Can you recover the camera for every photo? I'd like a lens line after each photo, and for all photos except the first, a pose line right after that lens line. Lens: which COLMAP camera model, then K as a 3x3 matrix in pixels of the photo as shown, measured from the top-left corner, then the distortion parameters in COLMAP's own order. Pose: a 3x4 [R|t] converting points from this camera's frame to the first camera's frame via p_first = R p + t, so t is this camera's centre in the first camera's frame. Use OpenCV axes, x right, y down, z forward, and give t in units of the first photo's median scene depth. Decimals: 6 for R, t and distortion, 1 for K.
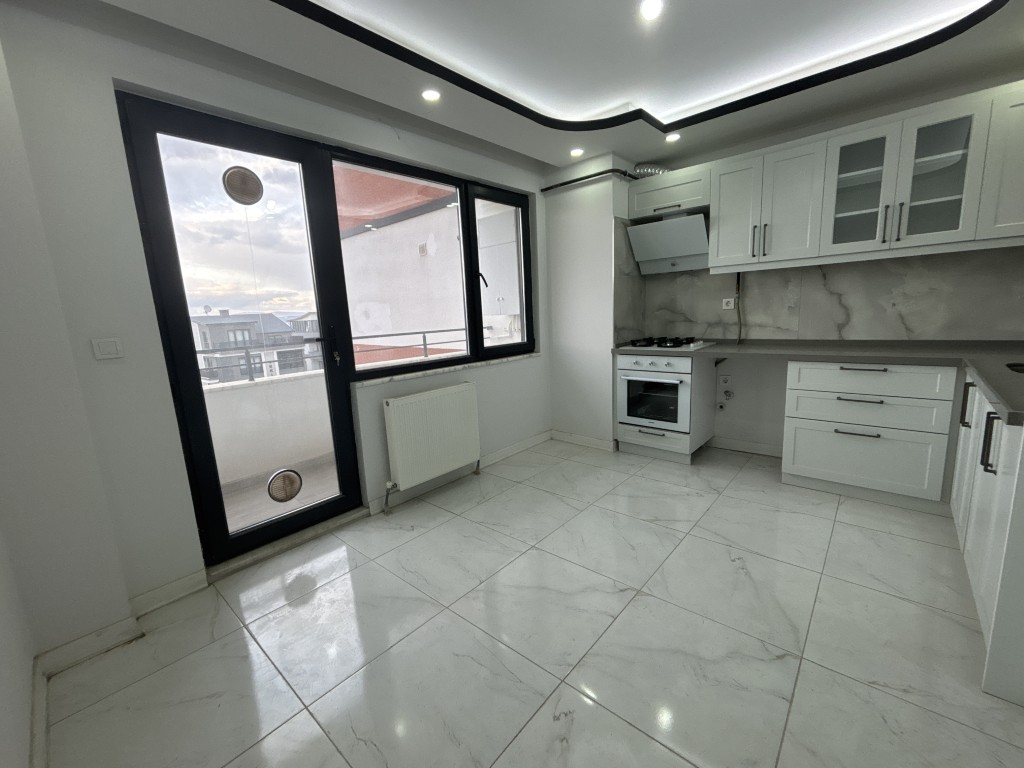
lens RADIAL K [[418.4, 0, 514.5], [0, 418.4, 377.7], [0, 0, 1]] dist [0.002856, -0.000137]
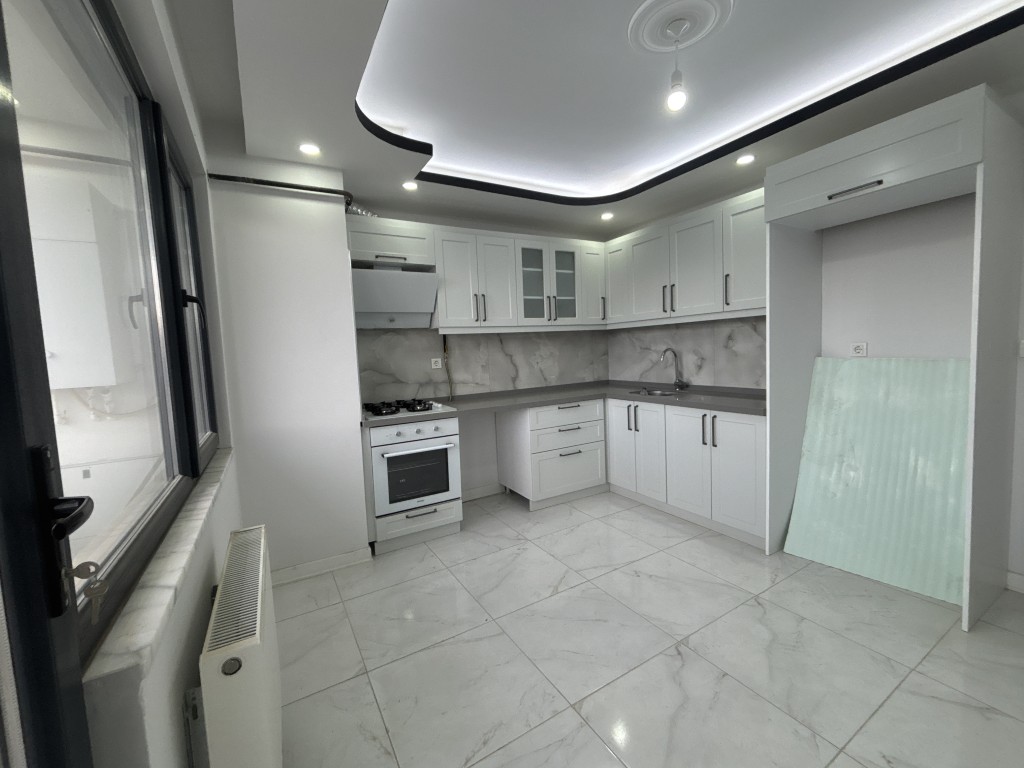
lens RADIAL K [[418.4, 0, 511.7], [0, 418.4, 381.7], [0, 0, 1]] dist [0.002856, -0.000137]
pose [[0.321994, -0.041353, 0.945838, -0.453555], [0.178499, 0.983780, -0.017754, -0.092509], [-0.929763, 0.174548, 0.324152, 0.574713]]
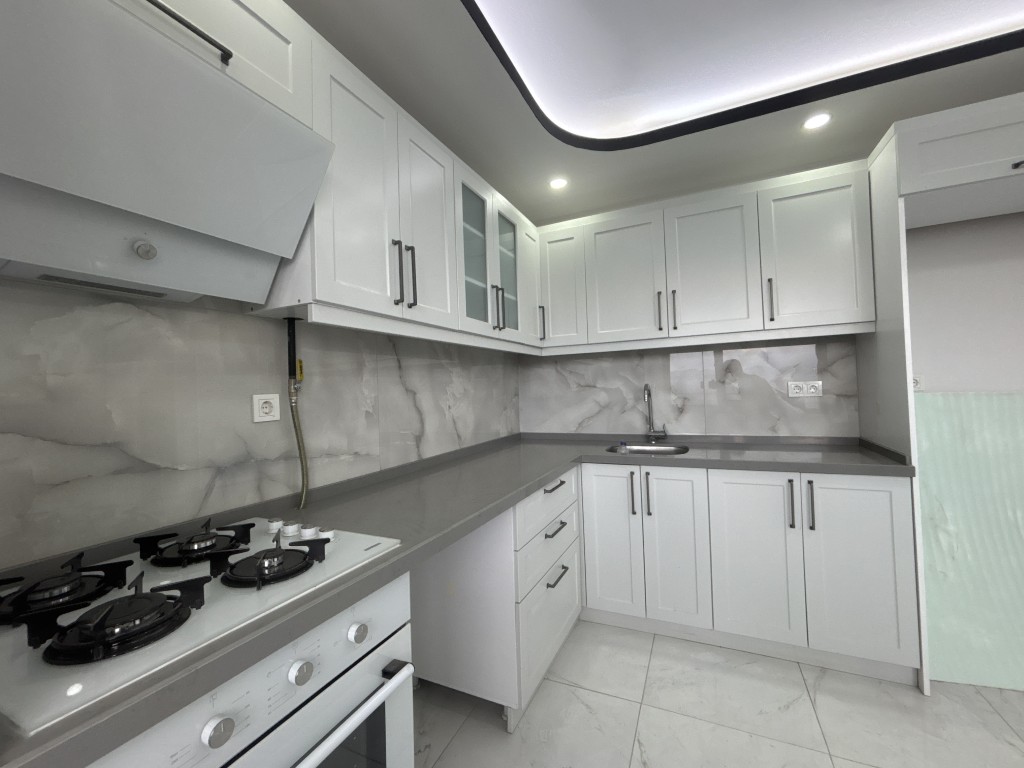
lens RADIAL K [[418.4, 0, 511.6], [0, 418.4, 384.3], [0, 0, 1]] dist [0.002856, -0.000137]
pose [[-0.279157, 0.069991, 0.957691, 0.094952], [0.198681, 0.979968, -0.013705, -0.167875], [-0.939466, 0.186449, -0.287471, 1.019580]]
